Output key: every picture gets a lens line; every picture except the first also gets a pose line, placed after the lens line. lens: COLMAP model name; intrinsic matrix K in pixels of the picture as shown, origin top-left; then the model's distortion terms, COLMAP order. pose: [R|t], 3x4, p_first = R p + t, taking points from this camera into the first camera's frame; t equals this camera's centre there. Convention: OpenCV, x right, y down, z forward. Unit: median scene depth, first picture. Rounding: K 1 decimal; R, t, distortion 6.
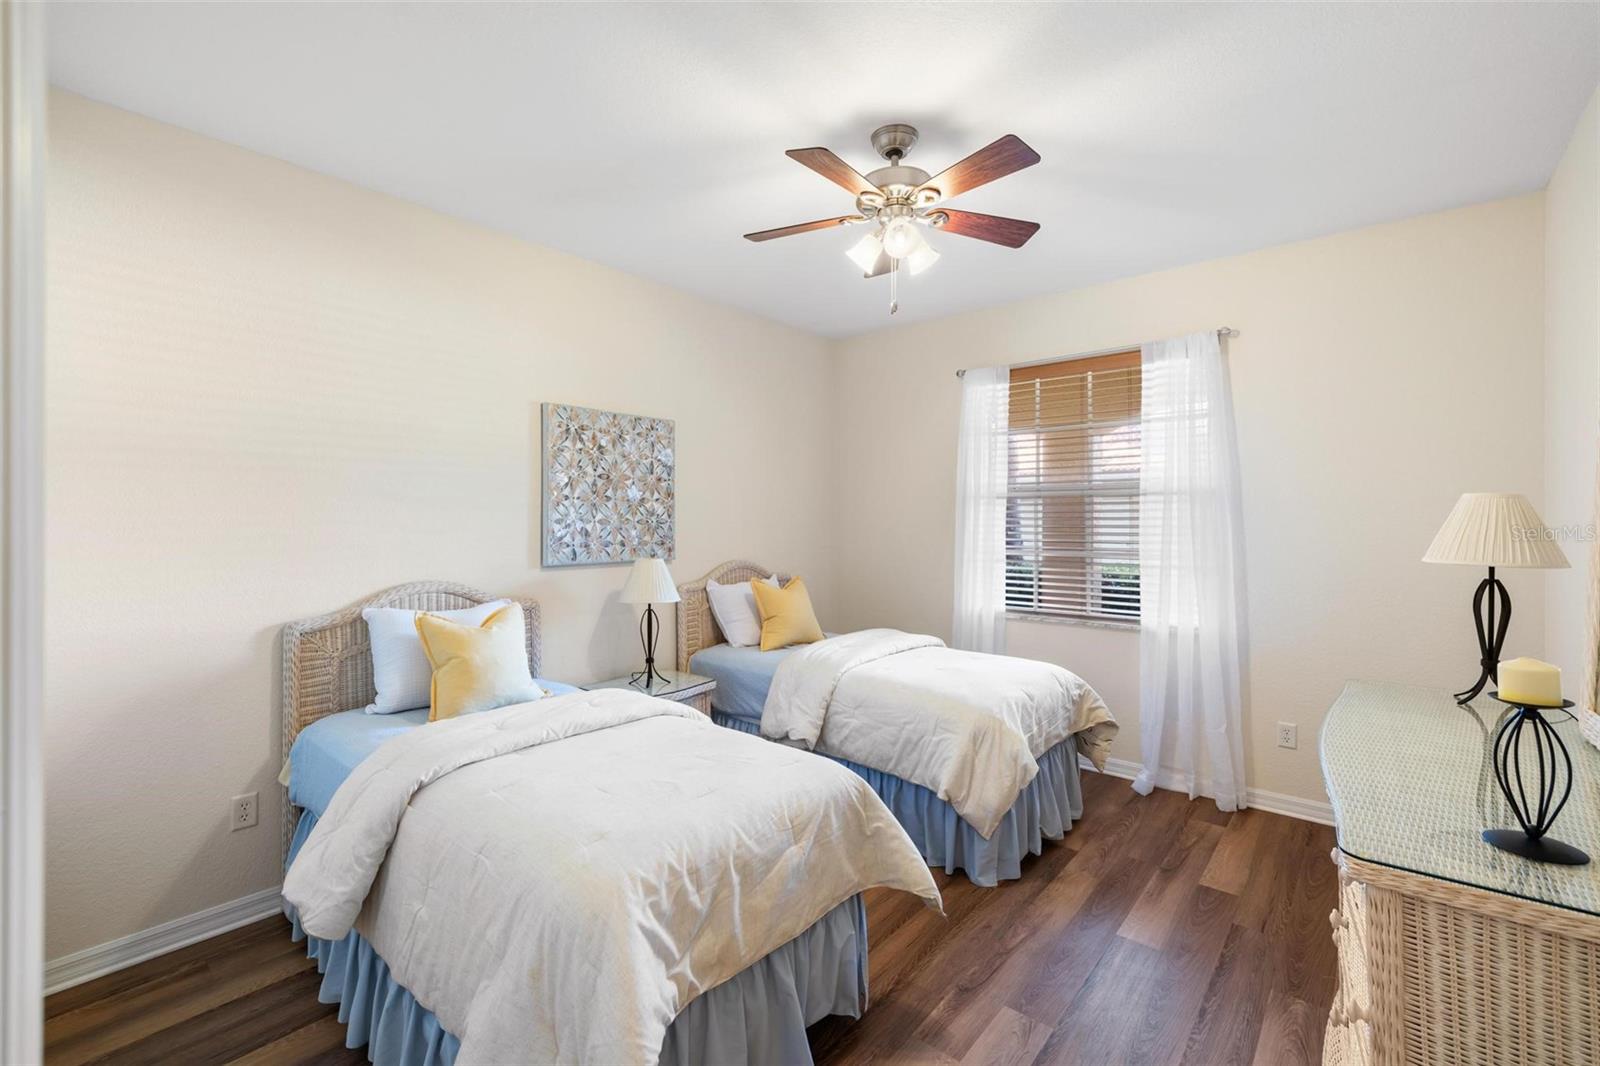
lens RADIAL K [[667.7, 0, 800.5], [0, 667.7, 523.7], [0, 0, 1]] dist [0.003027, -0.000053]
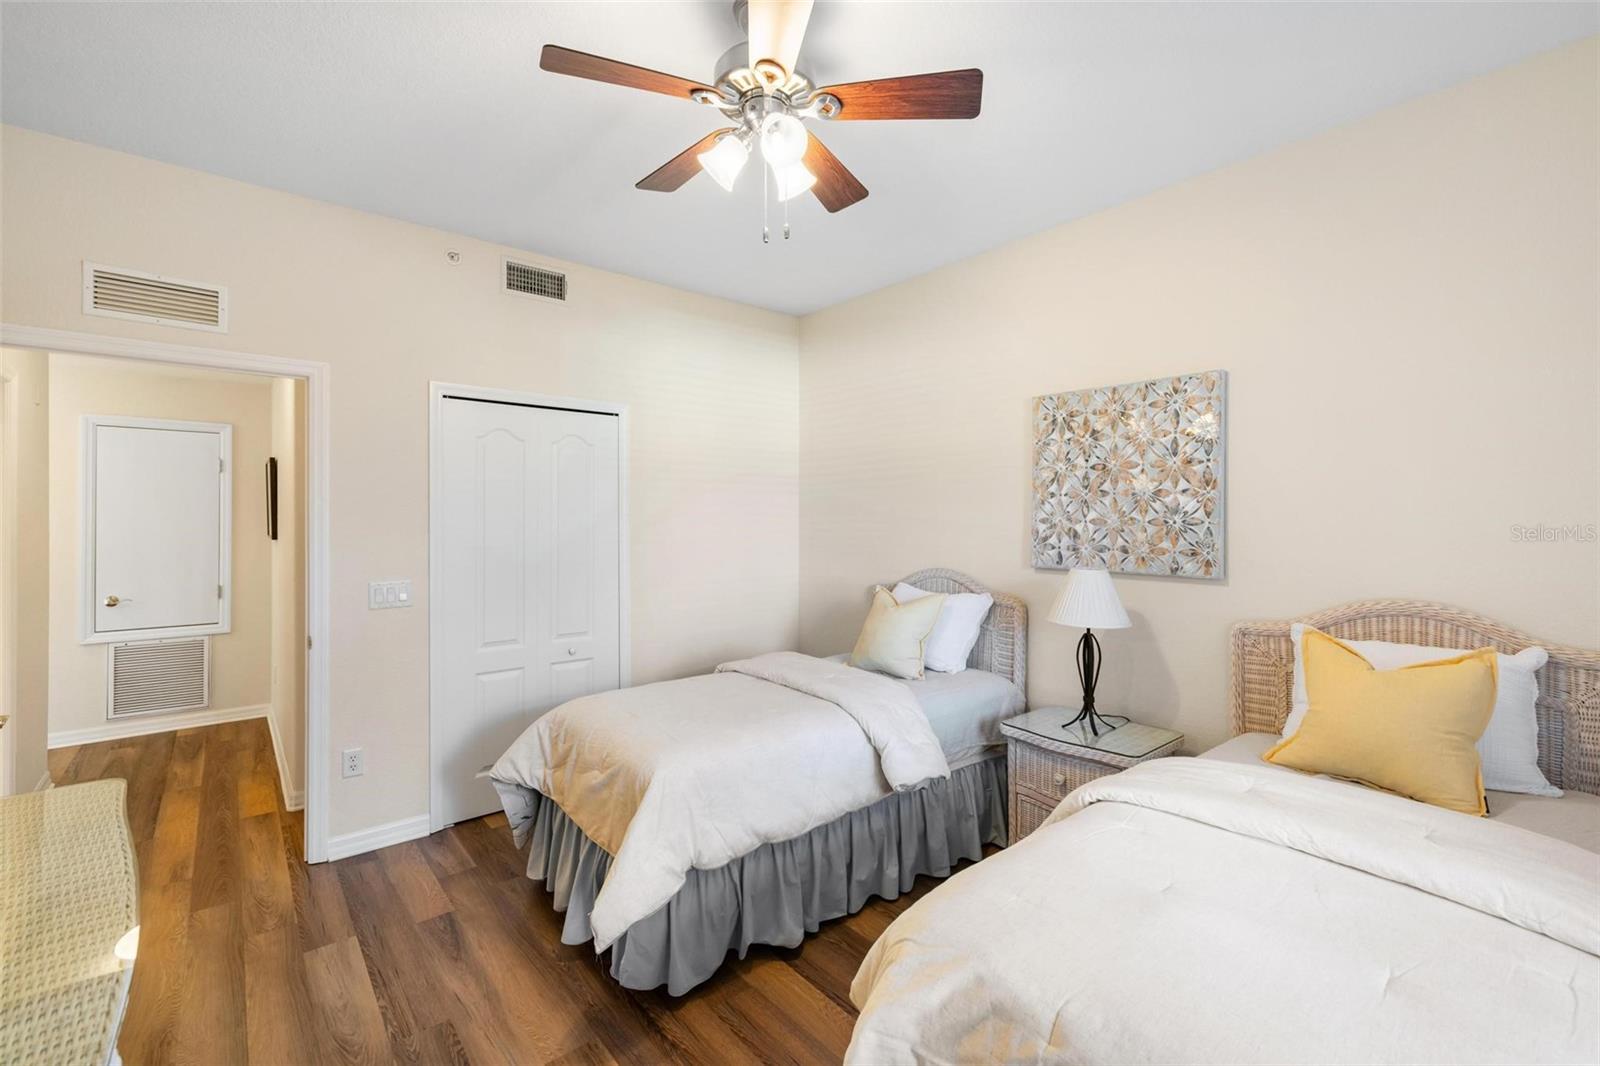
lens RADIAL K [[667.7, 0, 801.2], [0, 667.7, 522.6], [0, 0, 1]] dist [0.003027, -0.000053]
pose [[-0.145650, 0.007018, -0.989311, 0.580945], [-0.006385, 0.999947, 0.008033, -0.006065], [0.989316, 0.007487, -0.145597, 0.758337]]
